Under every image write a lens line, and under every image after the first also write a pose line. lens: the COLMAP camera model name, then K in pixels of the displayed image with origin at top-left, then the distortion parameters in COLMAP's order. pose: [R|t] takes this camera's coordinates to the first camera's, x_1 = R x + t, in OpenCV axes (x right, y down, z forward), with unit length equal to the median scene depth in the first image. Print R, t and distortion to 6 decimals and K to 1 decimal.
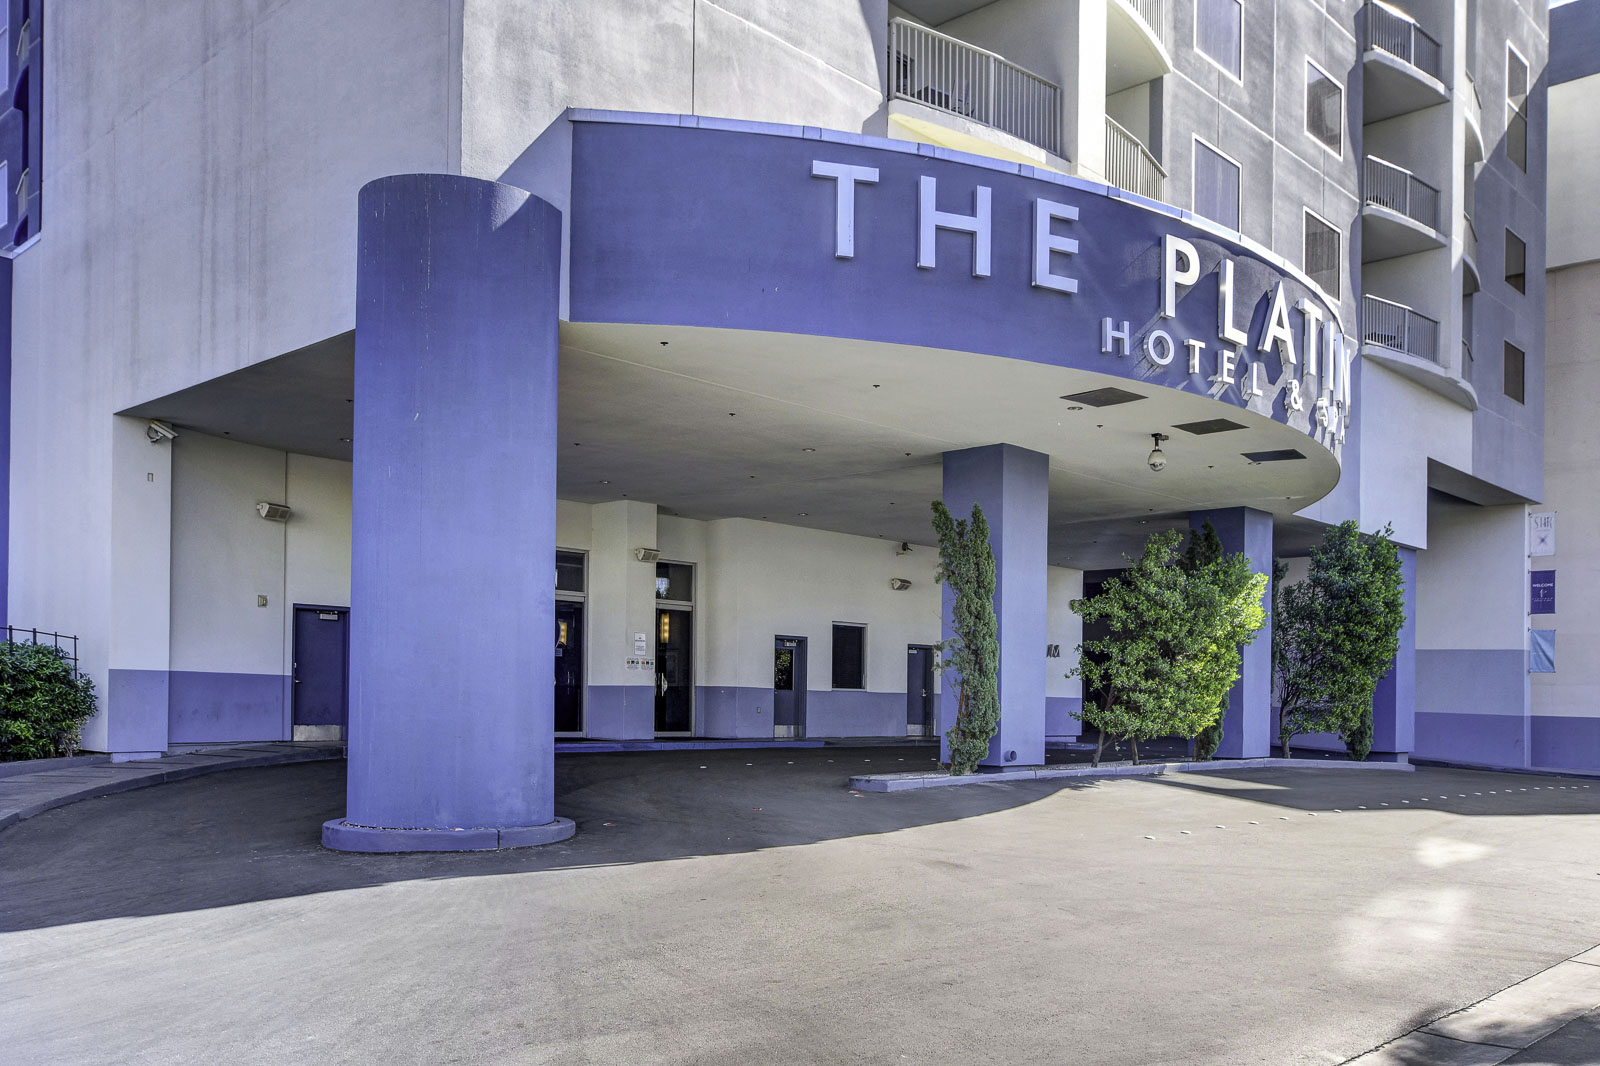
lens RADIAL K [[1379.8, 0, 837.4], [0, 1379.8, 702.2], [0, 0, 1]] dist [-0.002340, -0.001736]
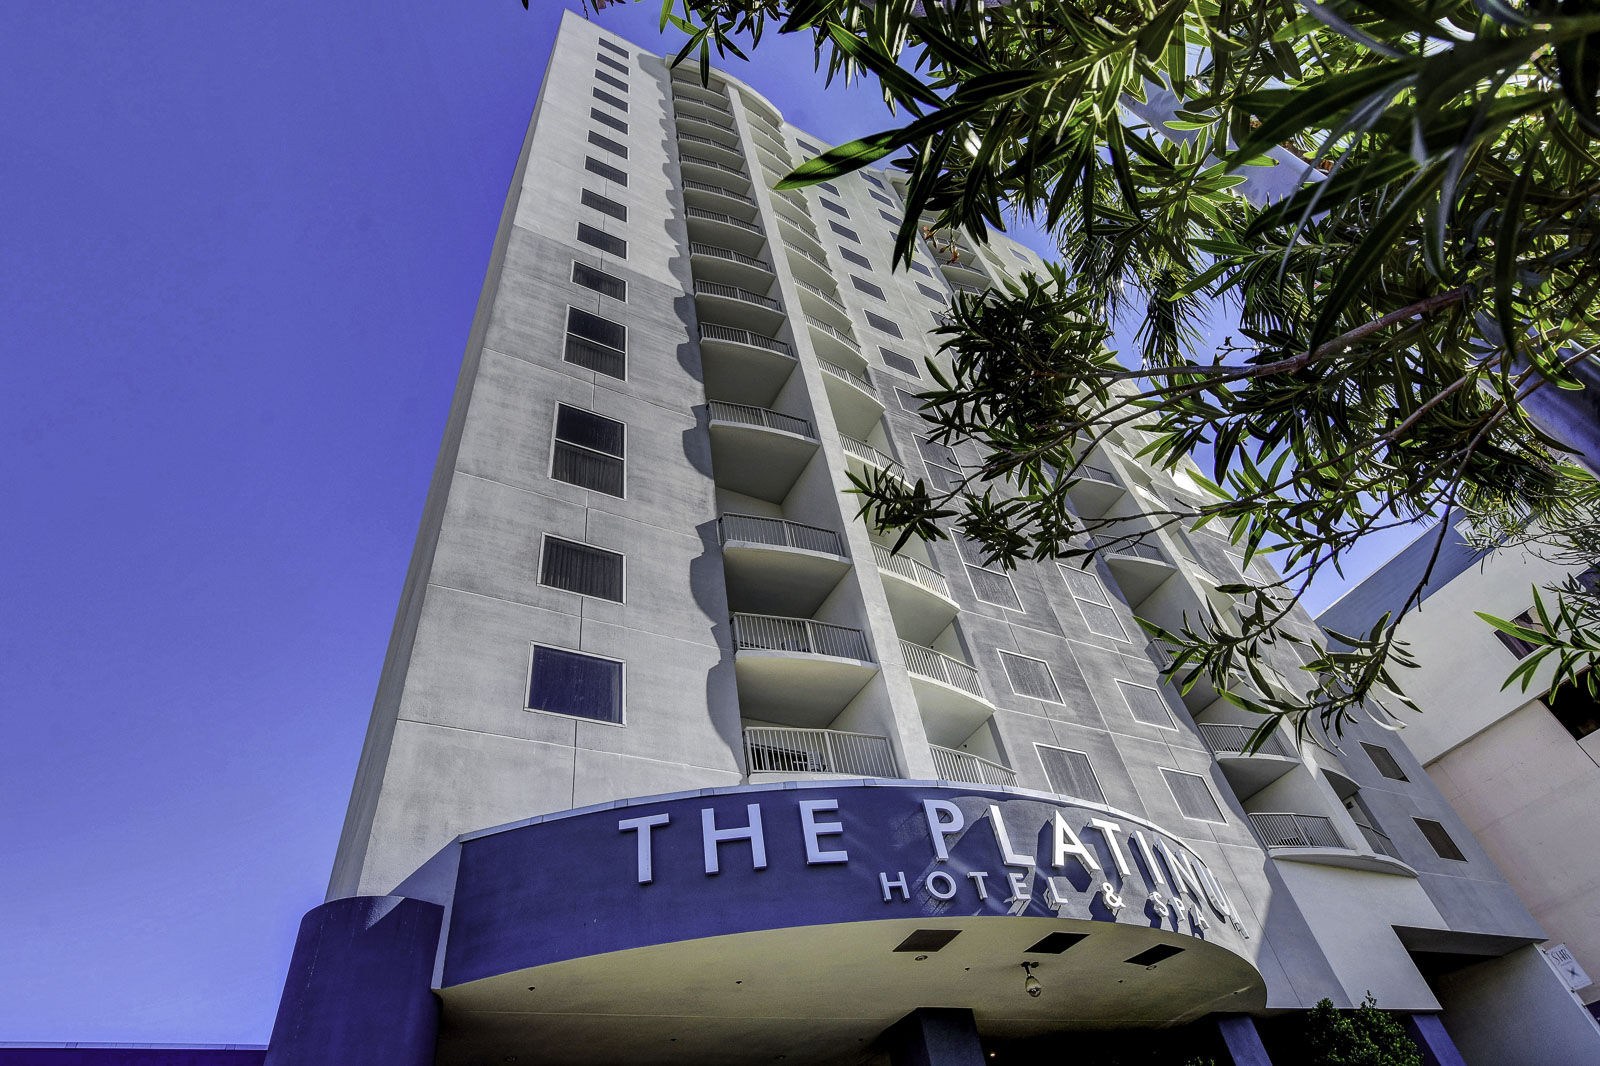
lens RADIAL K [[852.6, 0, 800.0], [0, 852.6, 533.0], [0, 0, 1]] dist [-0.021914, 0.002750]
pose [[0.932877, -0.338350, -0.123533, 0.300750], [0.156732, 0.690092, -0.706546, 0.036813], [0.324309, 0.639759, 0.696801, 0.226346]]
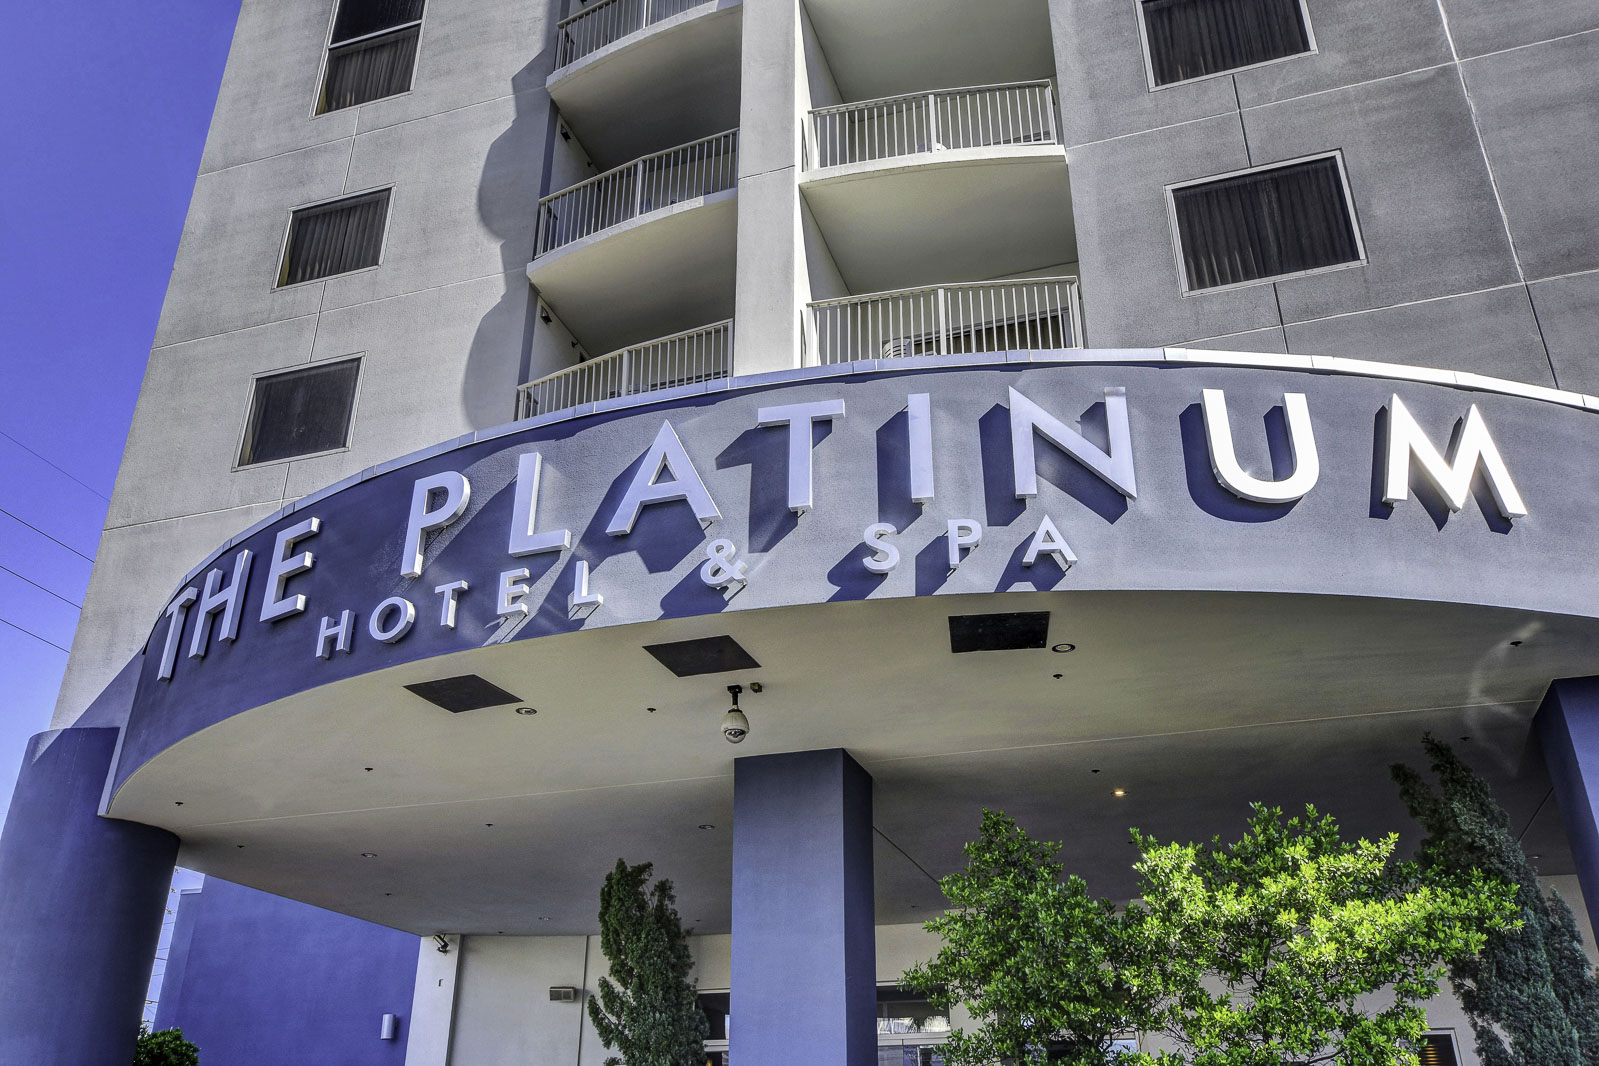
lens RADIAL K [[1322.9, 0, 799.5], [0, 1322.9, 533.0], [0, 0, 1]] dist [-0.006544, -0.001301]
pose [[0.406413, -0.418824, -0.812044, 0.871911], [0.007151, 0.890183, -0.455546, 0.024142], [0.913662, 0.179333, 0.364777, 0.889421]]
